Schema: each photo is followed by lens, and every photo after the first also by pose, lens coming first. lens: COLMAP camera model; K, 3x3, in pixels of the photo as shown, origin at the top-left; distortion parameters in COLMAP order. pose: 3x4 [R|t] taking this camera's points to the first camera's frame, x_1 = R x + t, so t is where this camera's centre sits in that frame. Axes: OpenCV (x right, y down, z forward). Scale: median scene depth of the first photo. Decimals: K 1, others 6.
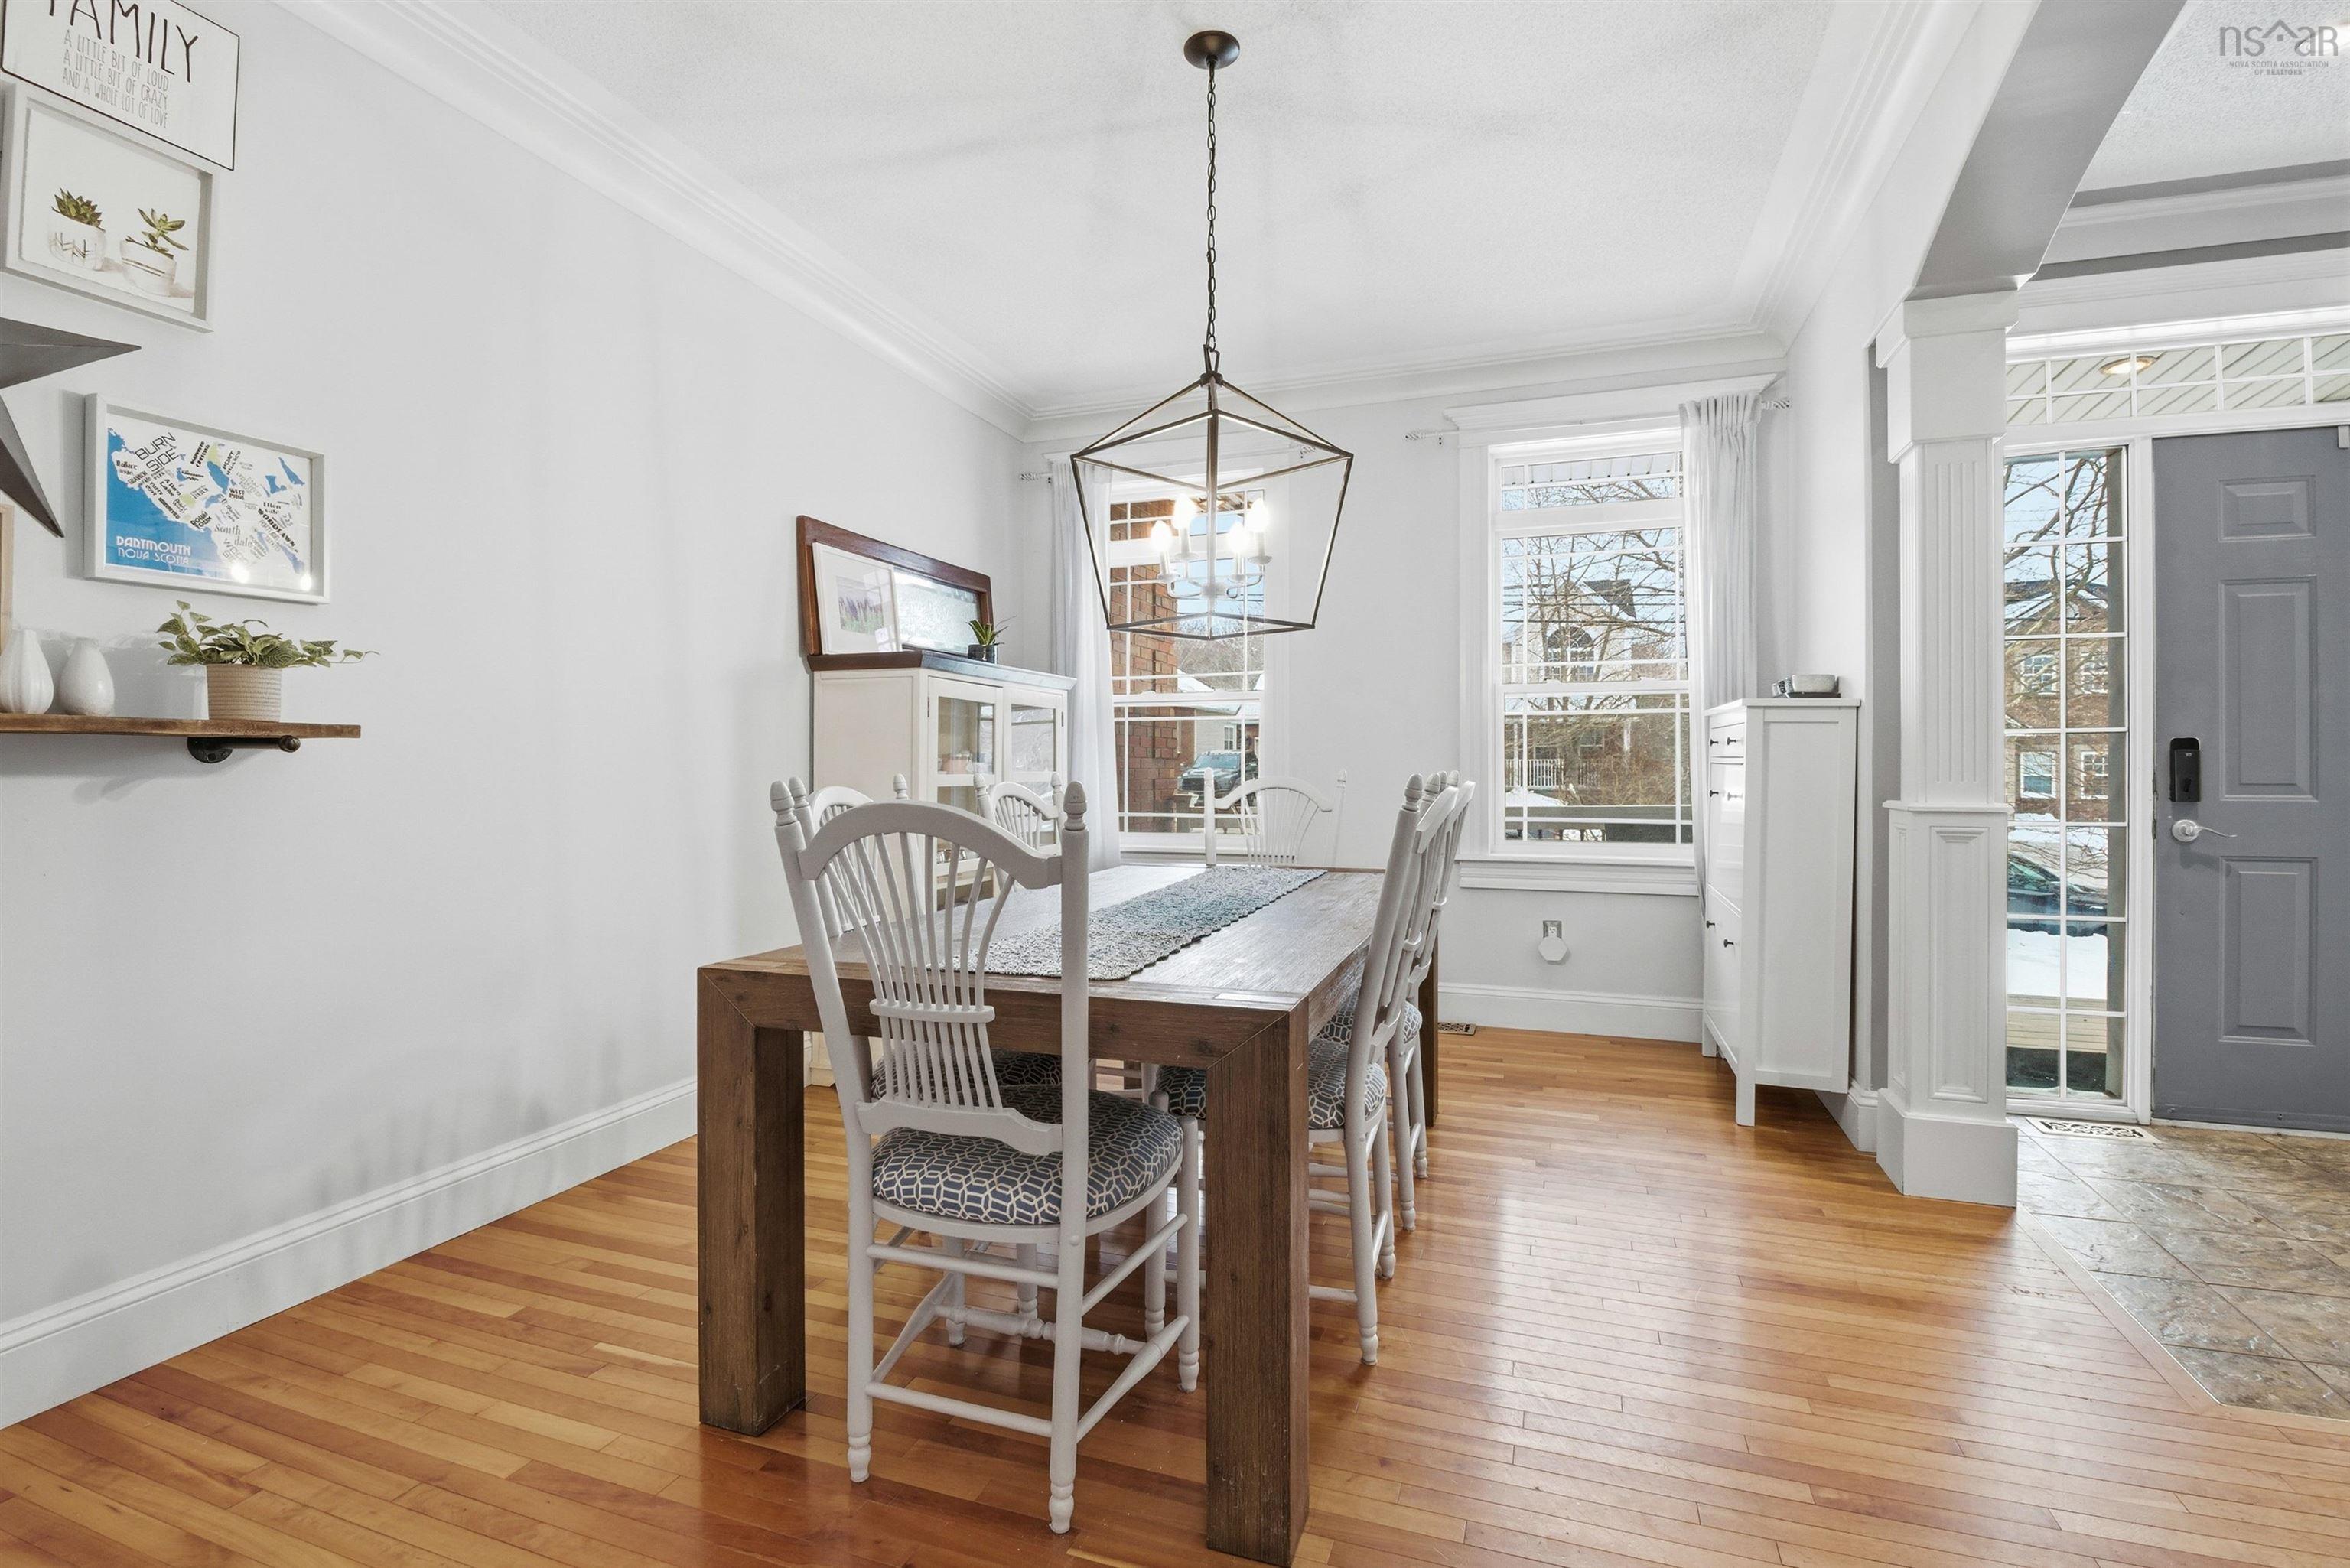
lens RADIAL K [[1089.6, 0, 1171.5], [0, 1089.6, 775.2], [0, 0, 1]] dist [-0.011243, -0.007025]
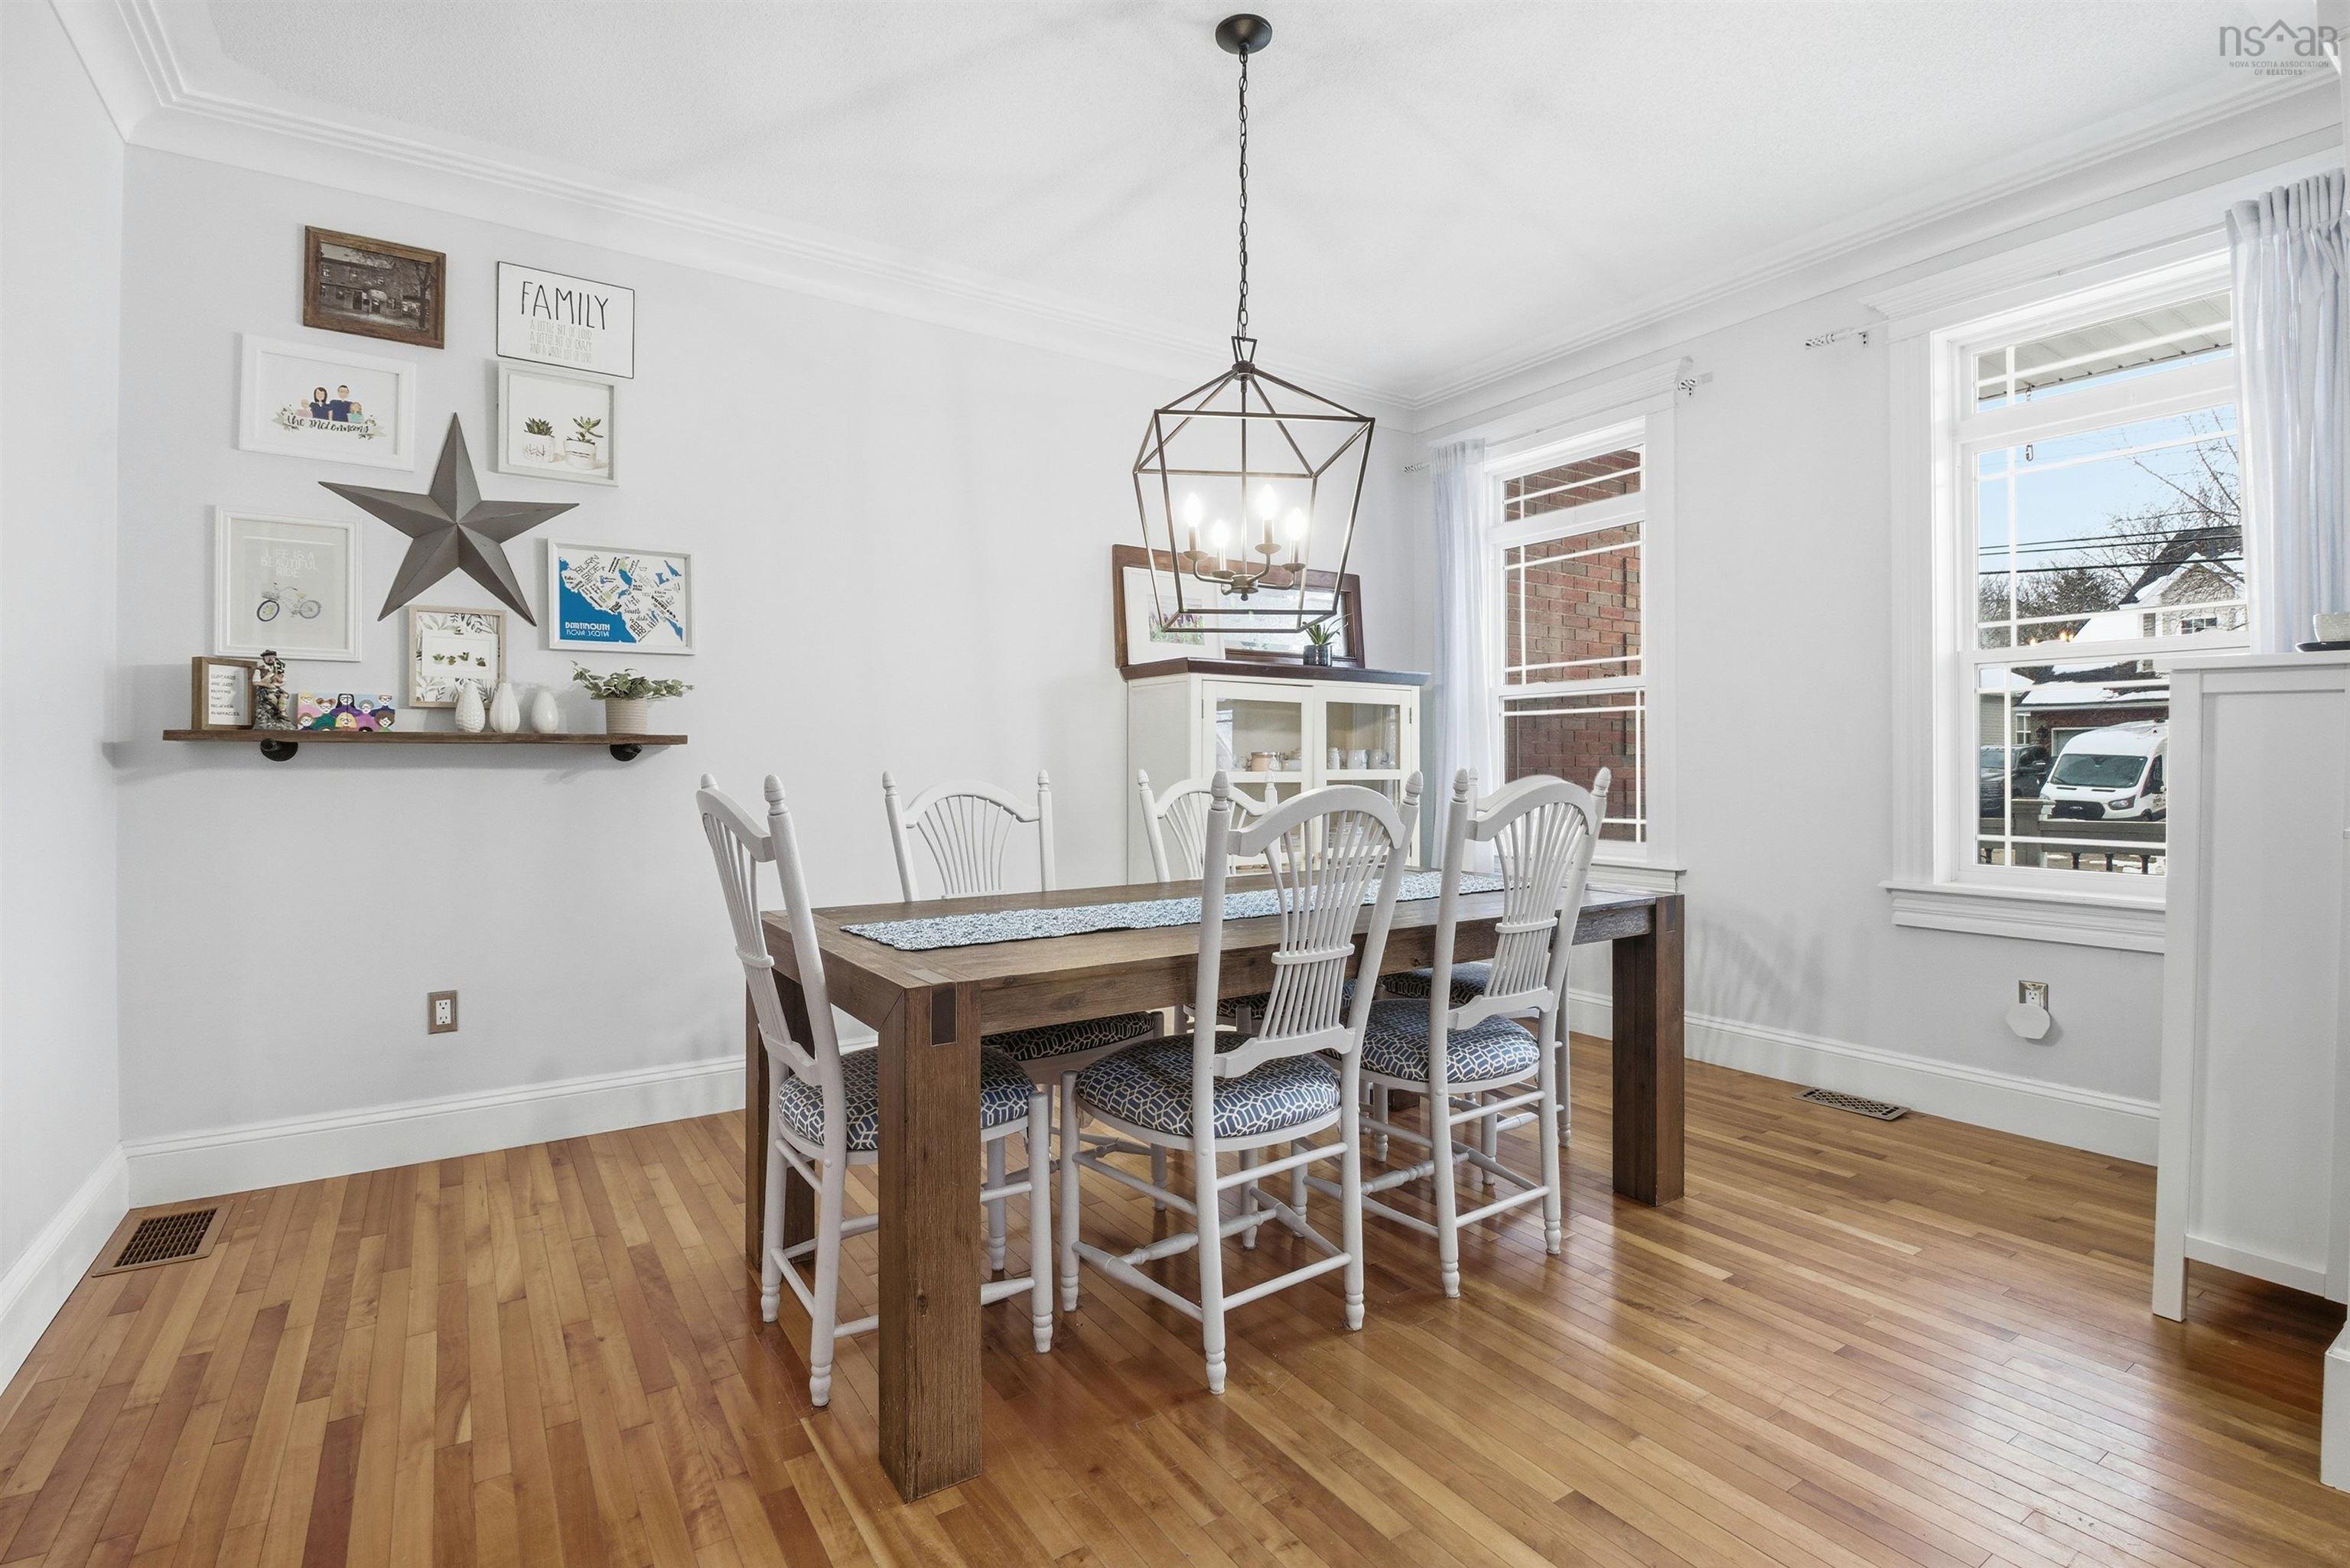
lens RADIAL K [[1089.6, 0, 1160.7], [0, 1089.6, 776.6], [0, 0, 1]] dist [-0.011243, -0.007025]
pose [[0.798777, 0.006936, -0.601588, 0.678382], [-0.005417, 0.999976, 0.004337, -0.000158], [0.601603, -0.000205, 0.798795, 0.203389]]
